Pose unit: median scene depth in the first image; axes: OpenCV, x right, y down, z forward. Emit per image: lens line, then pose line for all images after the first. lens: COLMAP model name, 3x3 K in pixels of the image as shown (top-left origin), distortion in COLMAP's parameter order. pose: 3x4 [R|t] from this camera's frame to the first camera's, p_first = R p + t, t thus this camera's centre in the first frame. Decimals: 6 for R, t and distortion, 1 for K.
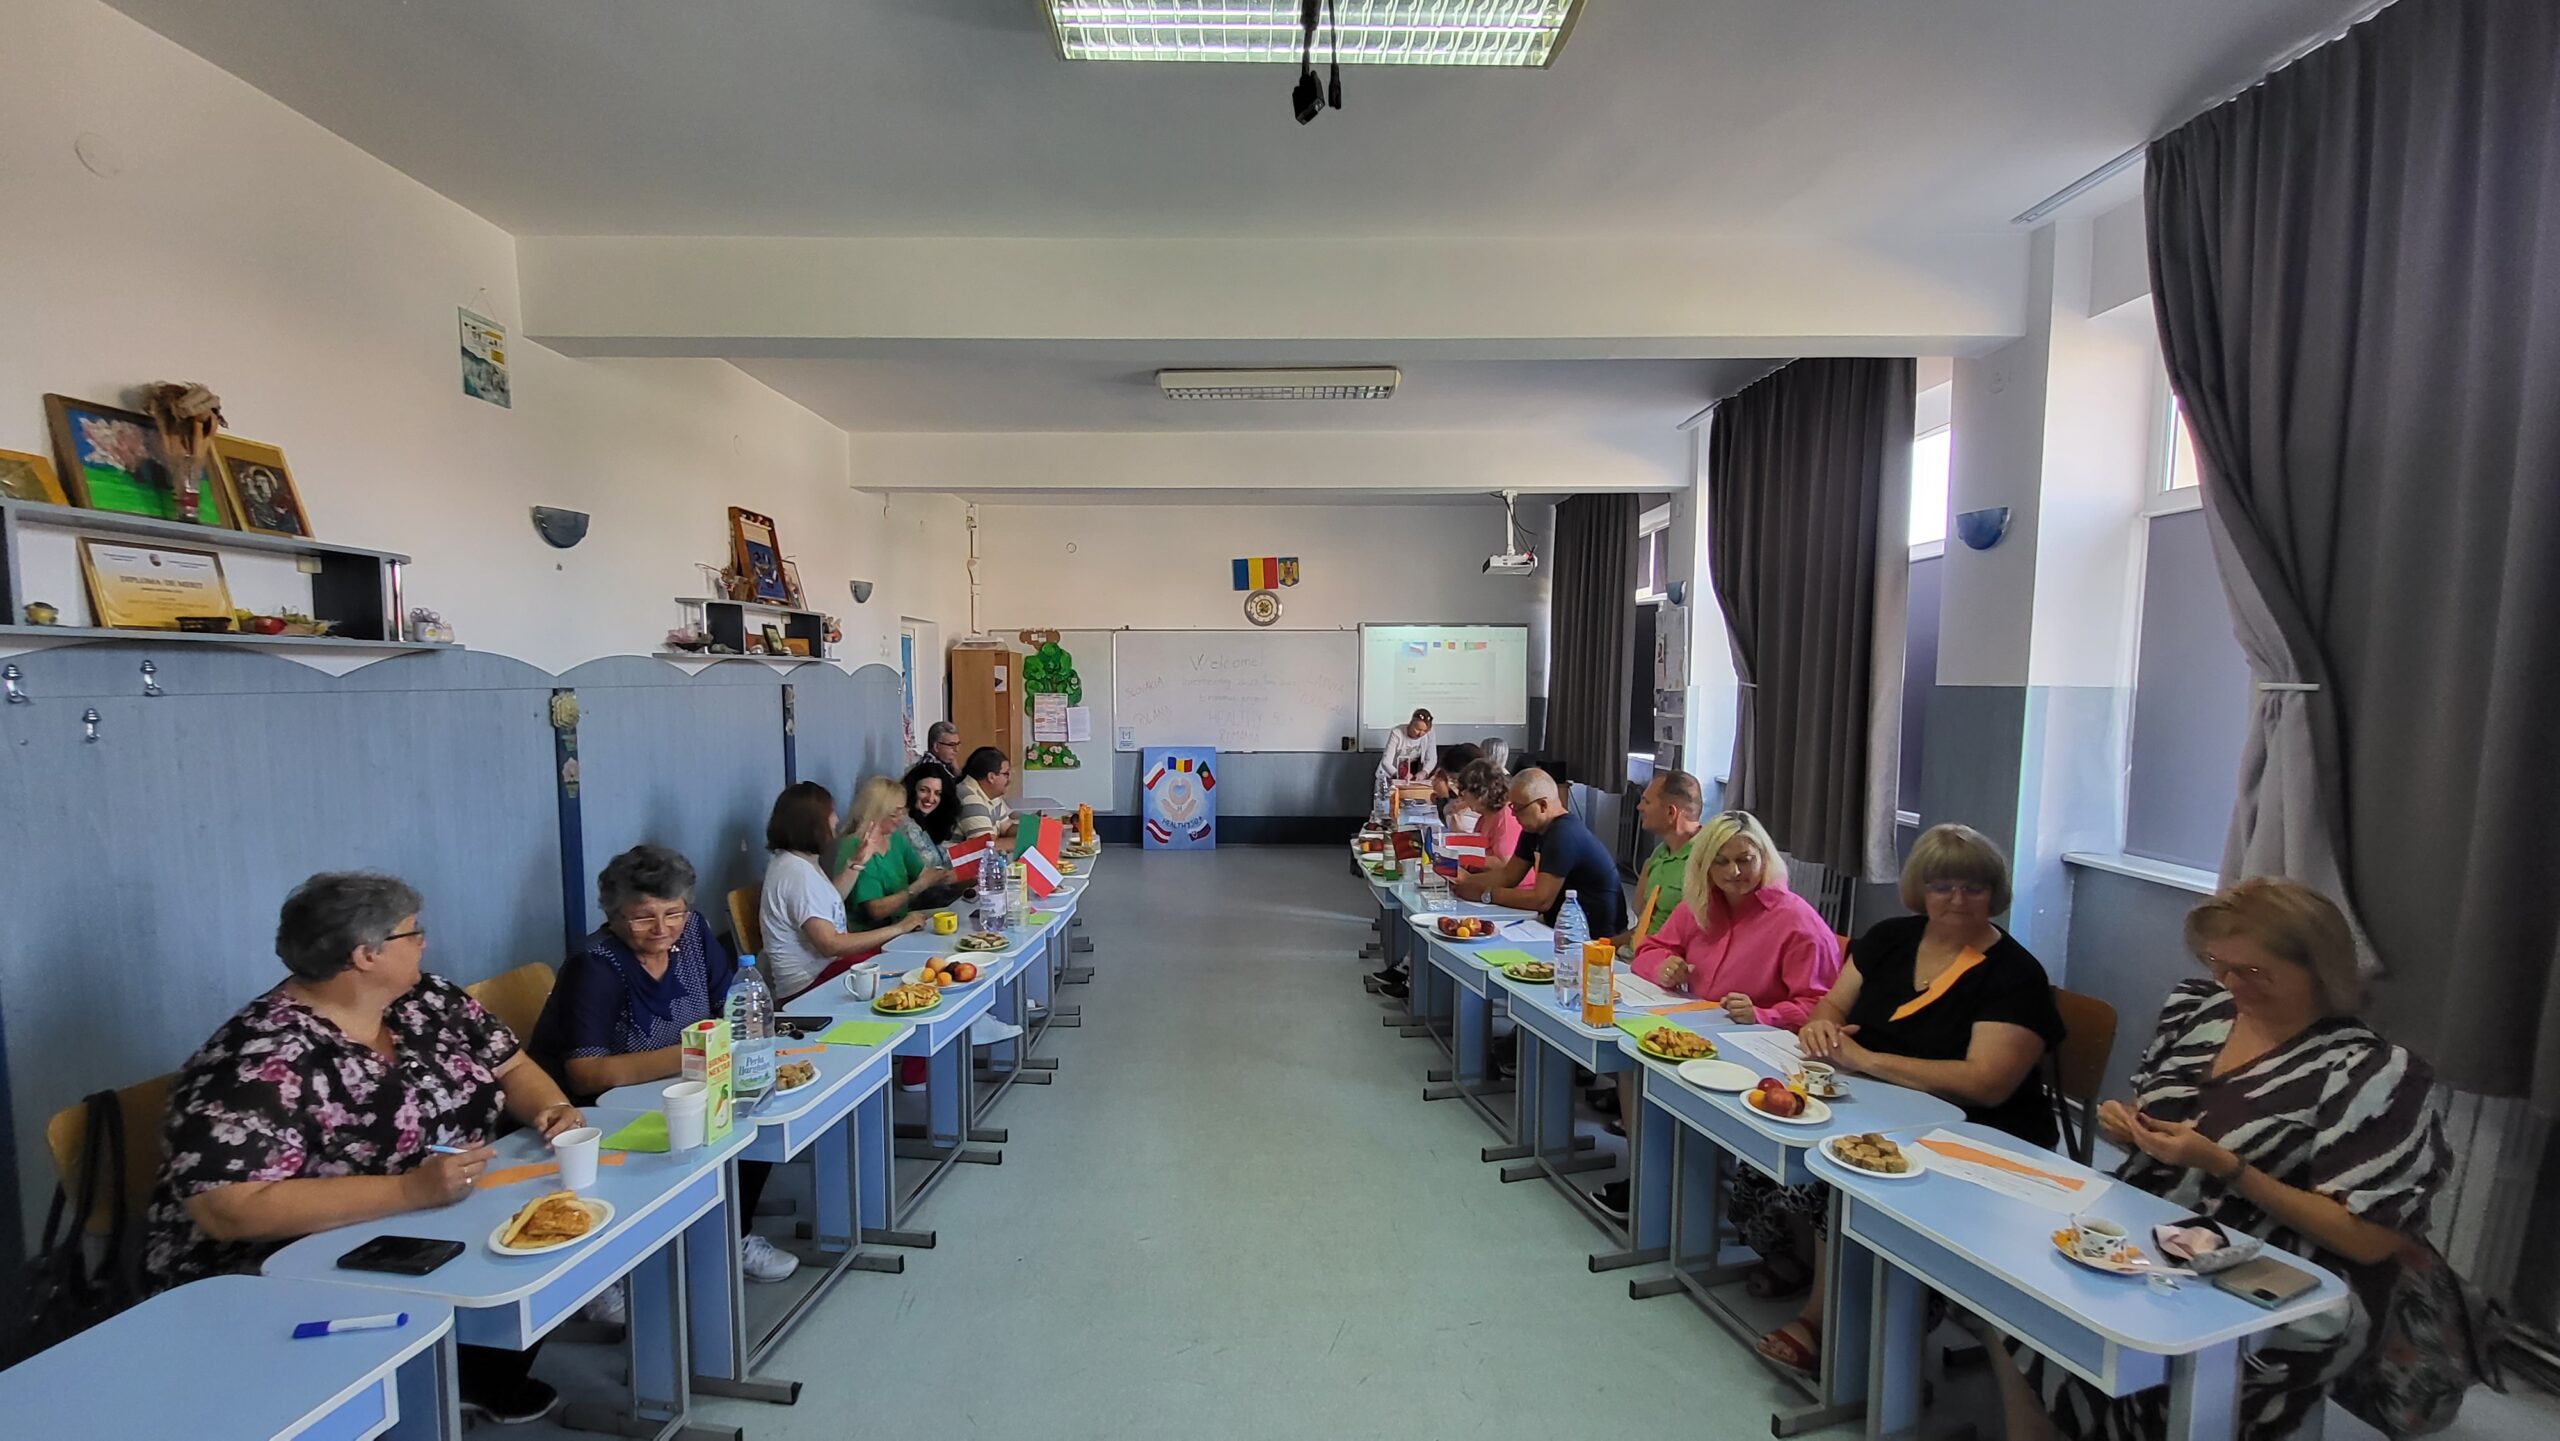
lens RADIAL K [[1002.8, 0, 1245.2], [0, 1002.8, 767.4], [0, 0, 1]] dist [-0.001580, 0.000751]
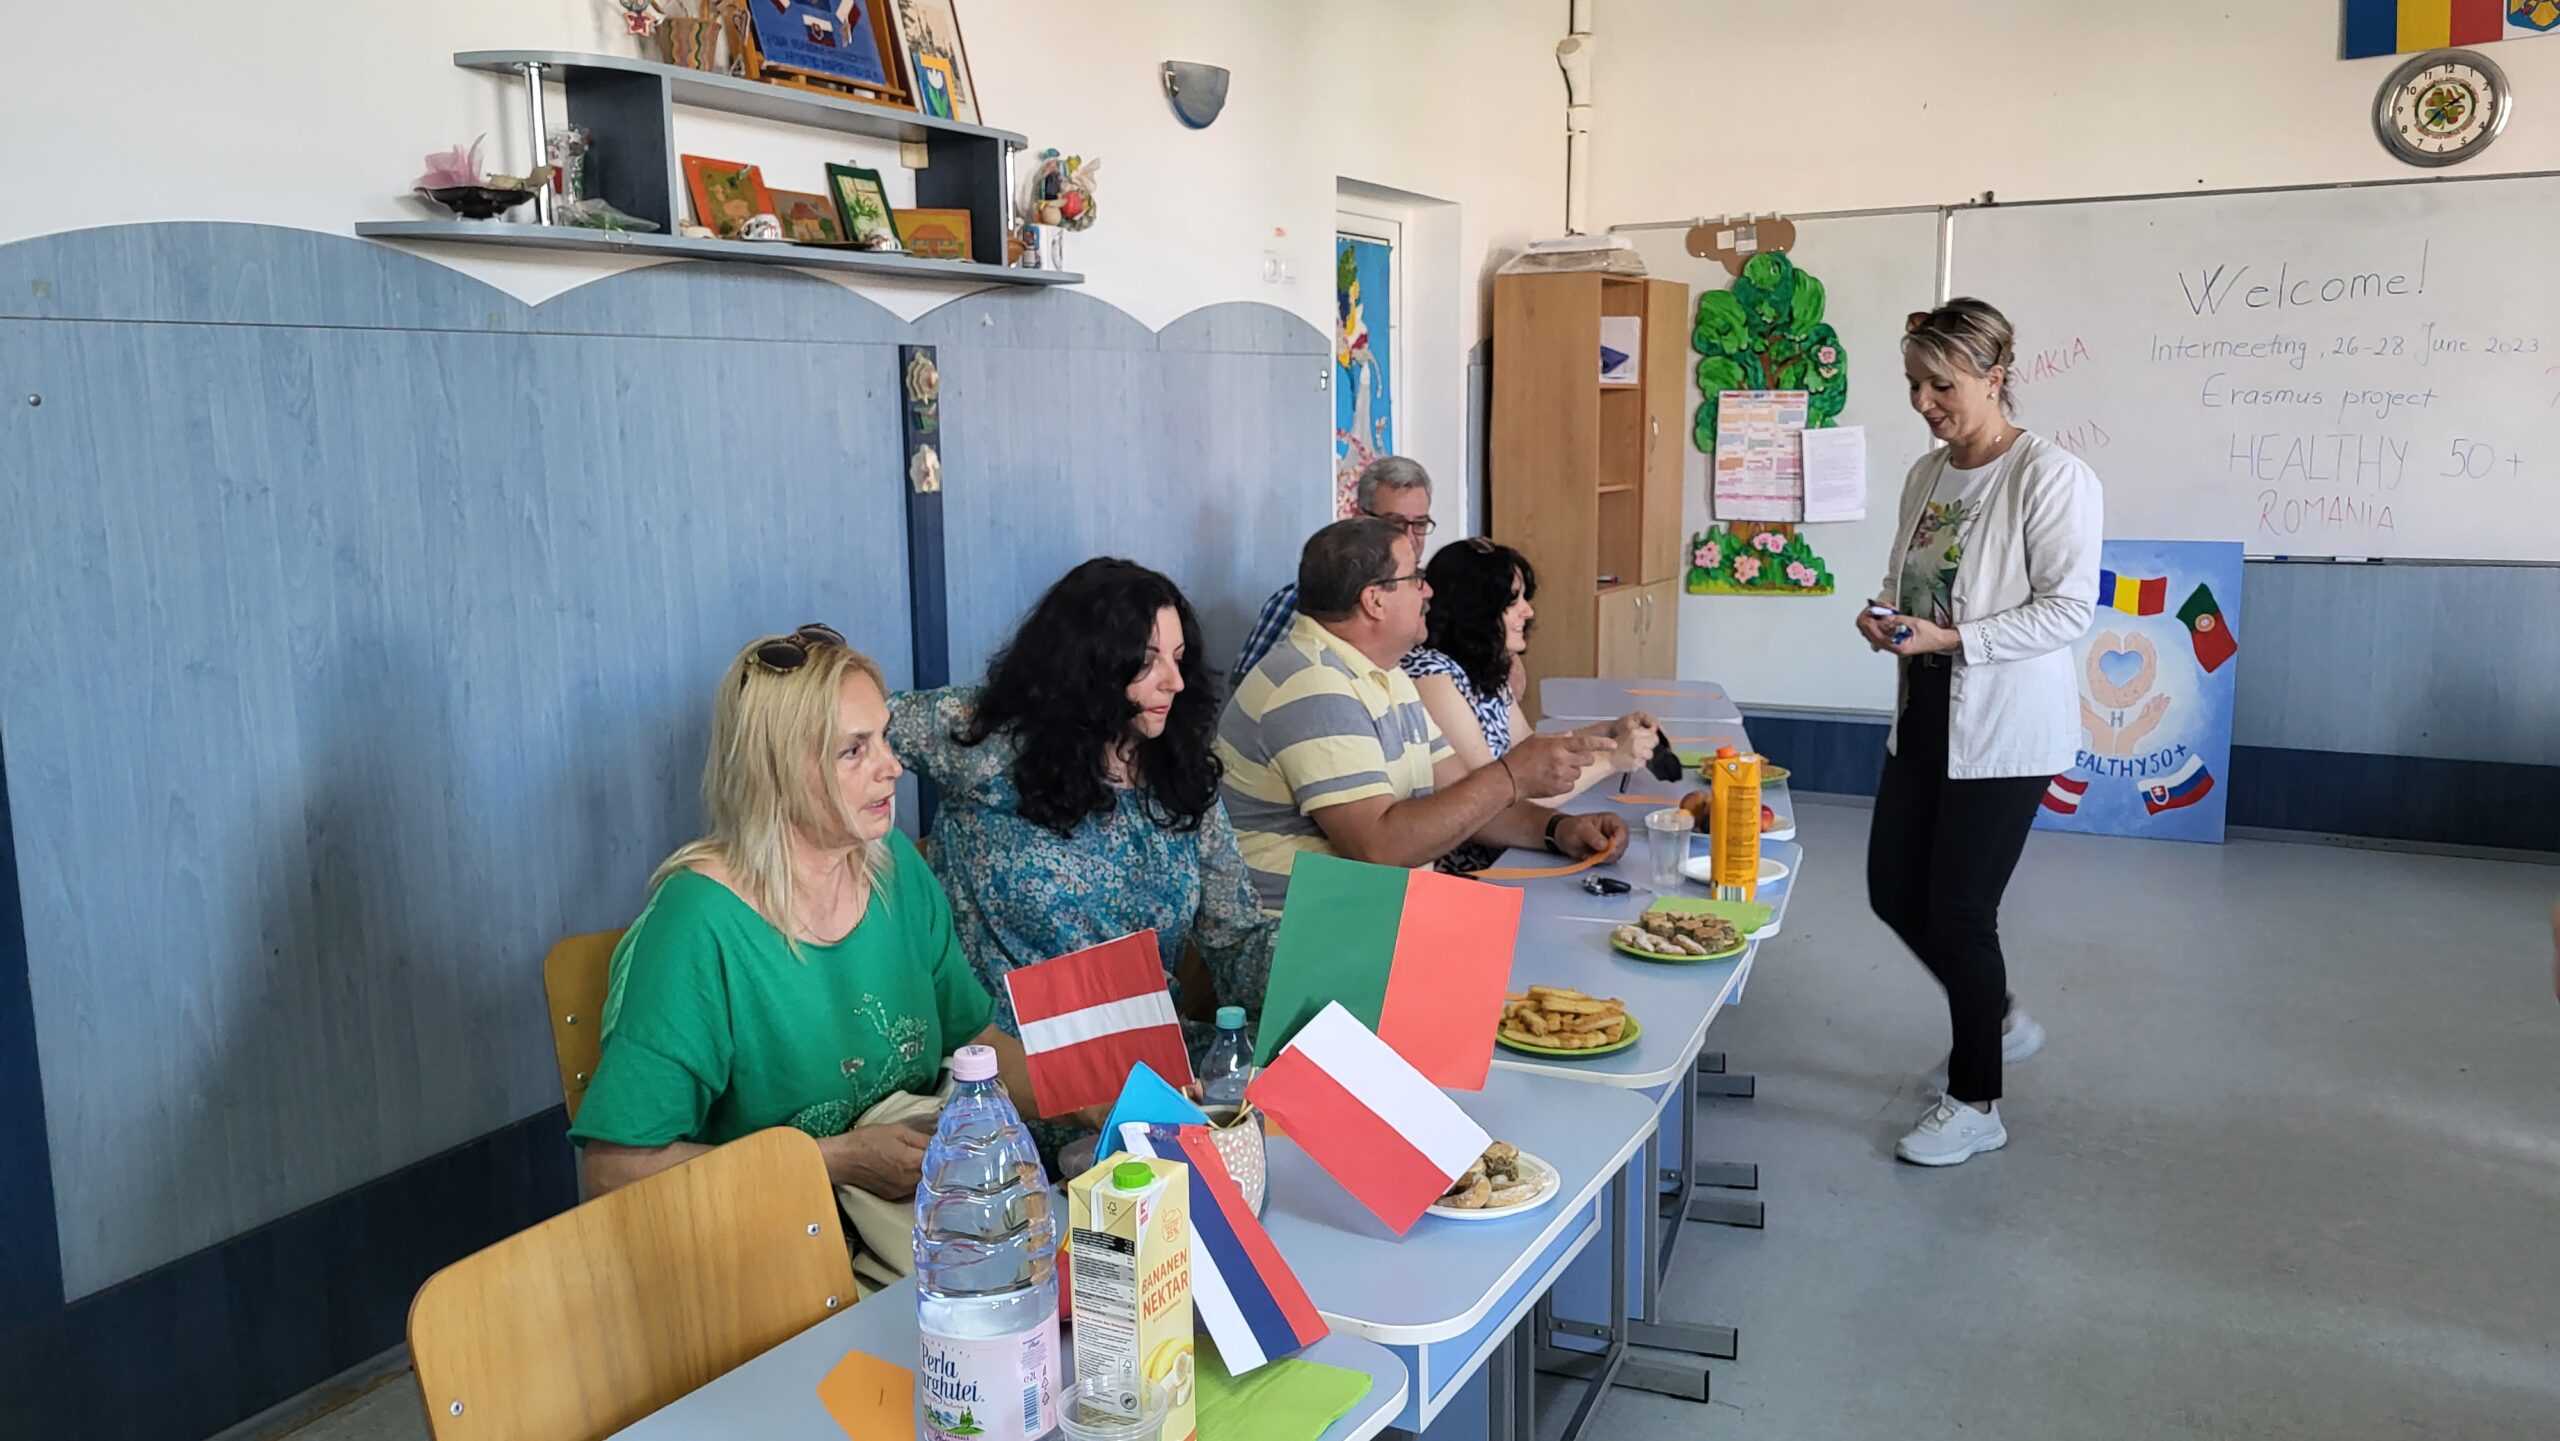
lens RADIAL K [[1948.8, 0, 1327.1], [0, 1948.8, 717.9], [0, 0, 1]] dist [0.047104, -0.032747]
pose [[0.897648, 0.059603, -0.436663, -0.033767], [-0.026476, 0.996316, 0.081567, -0.018284], [0.439916, -0.061658, 0.895920, 0.639688]]
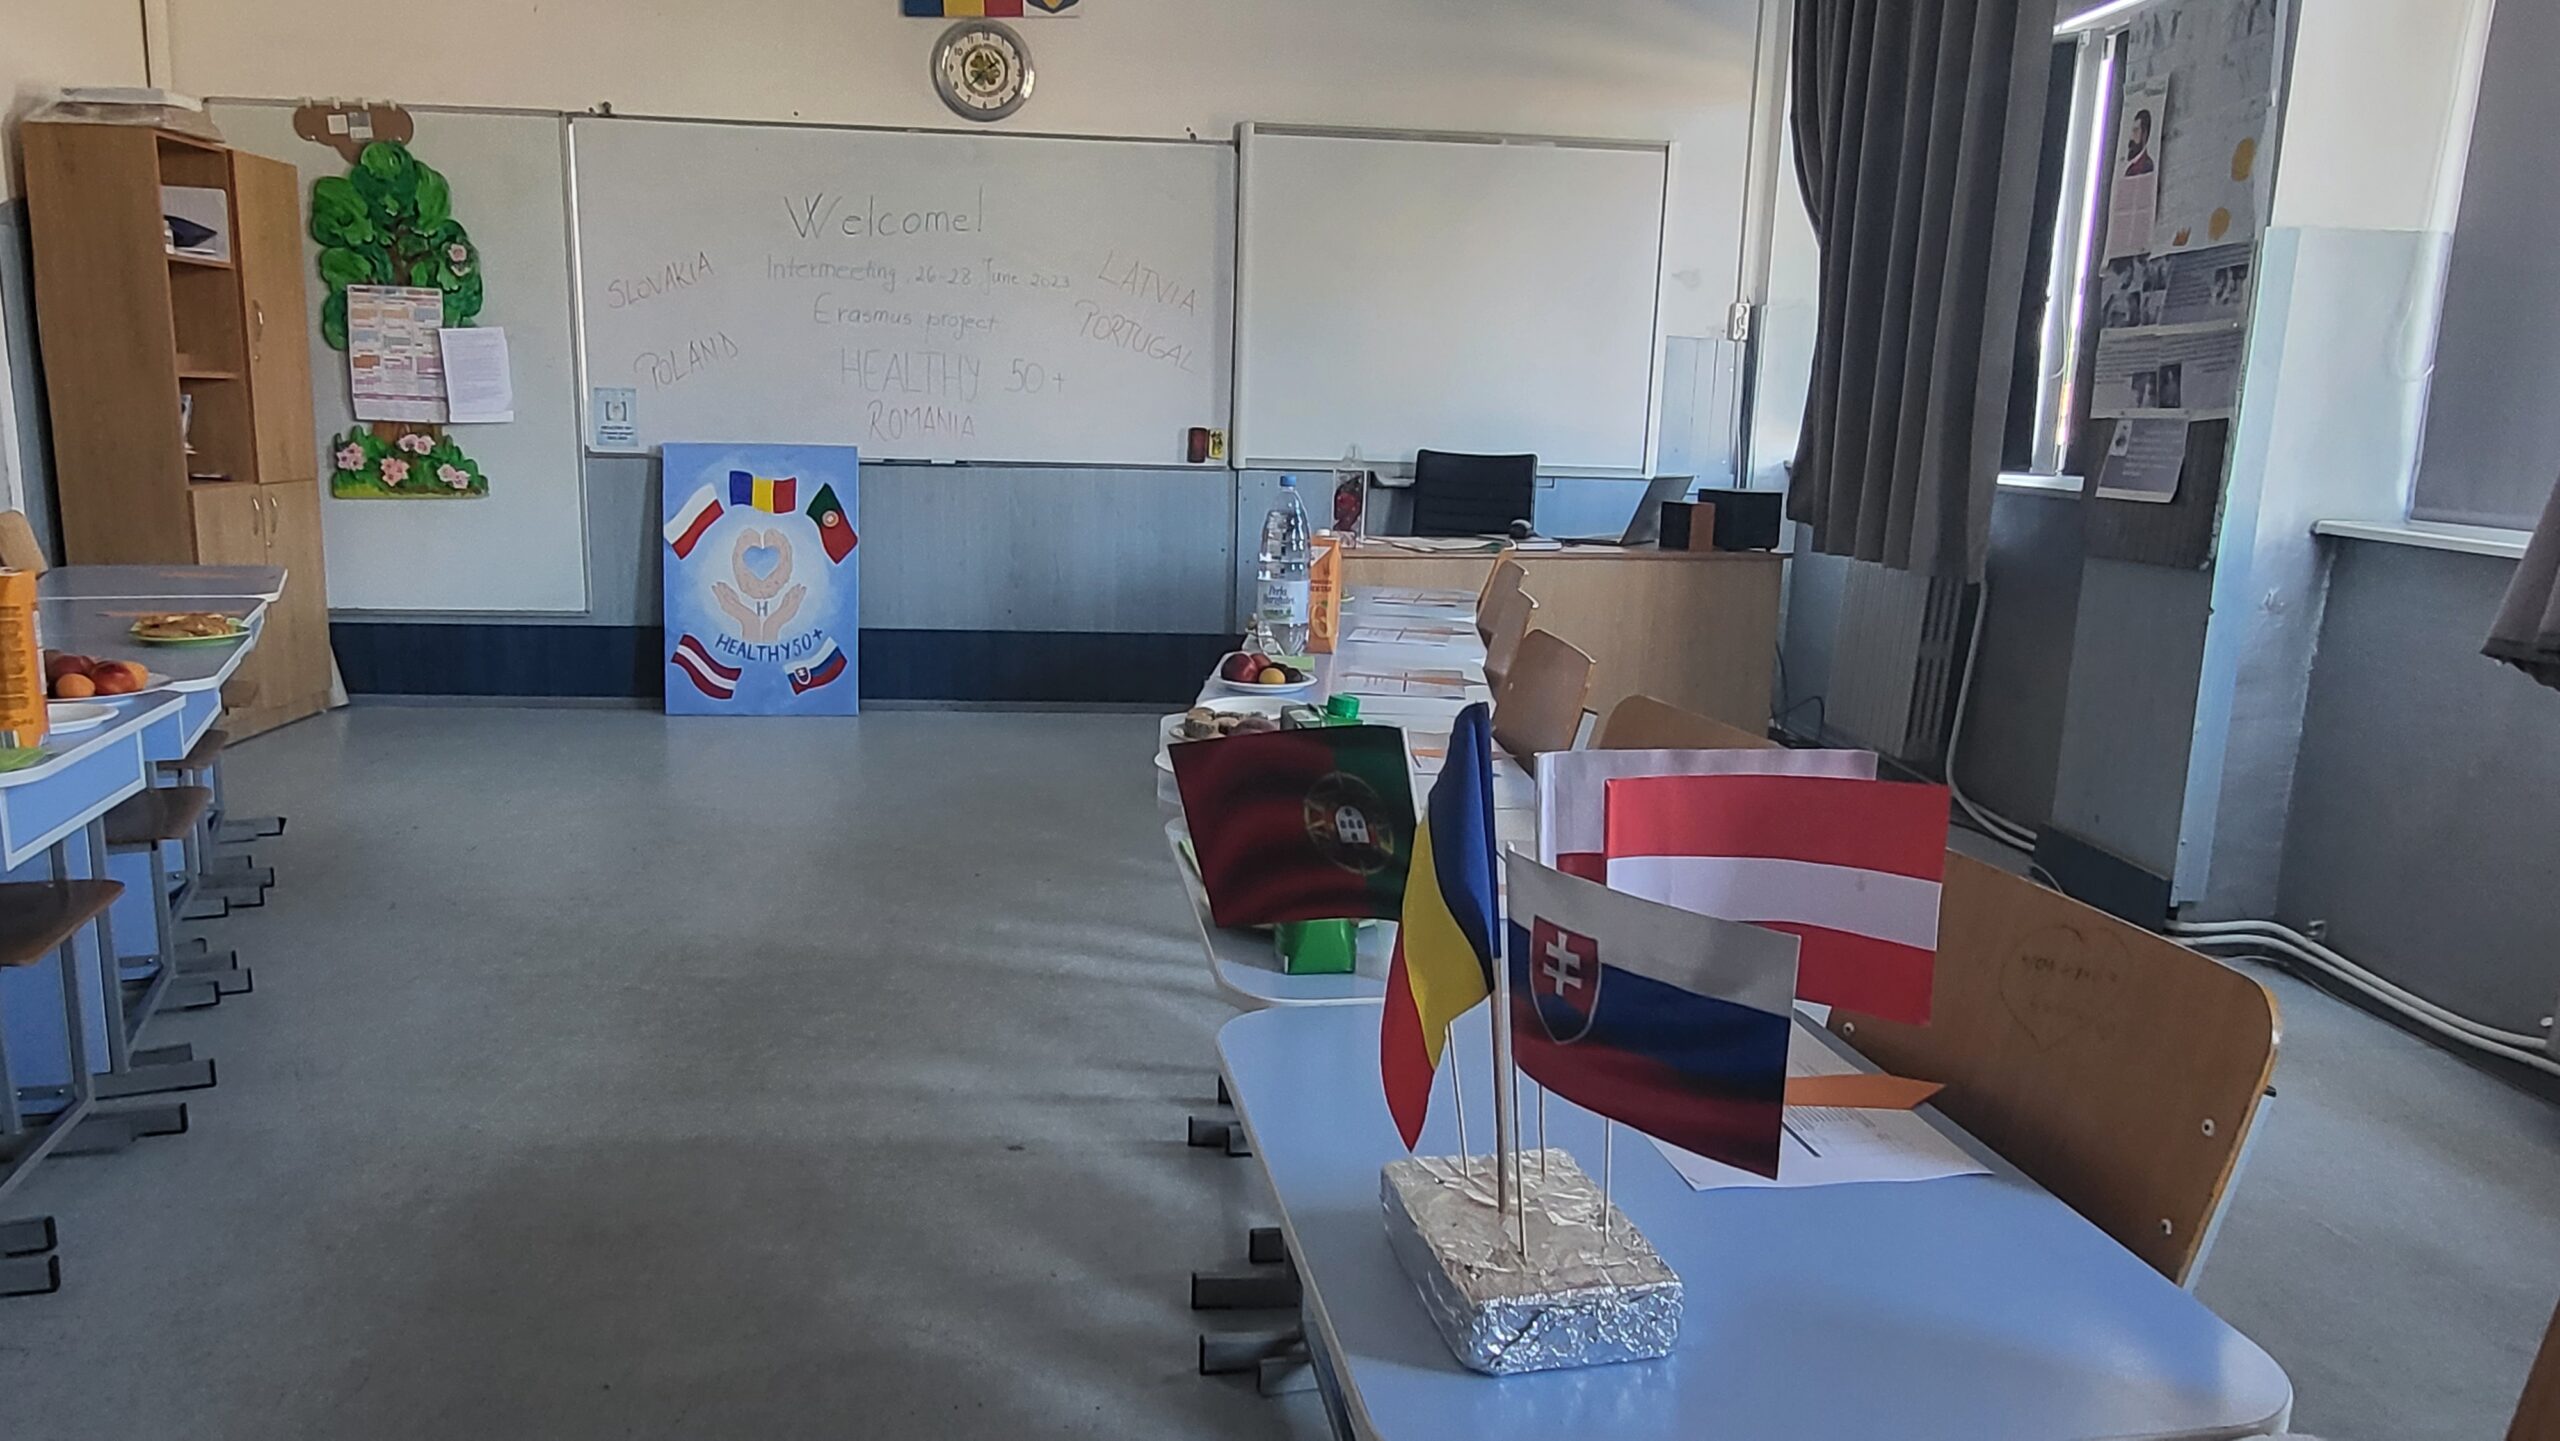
lens RADIAL K [[1707.8, 0, 1254.7], [0, 1707.8, 745.7], [0, 0, 1]] dist [-0.003912, 0.021963]
pose [[0.994352, 0.004335, 0.106048, 0.123454], [-0.016317, 0.993531, 0.112384, 0.040073], [-0.104875, -0.113479, 0.987990, 0.797753]]
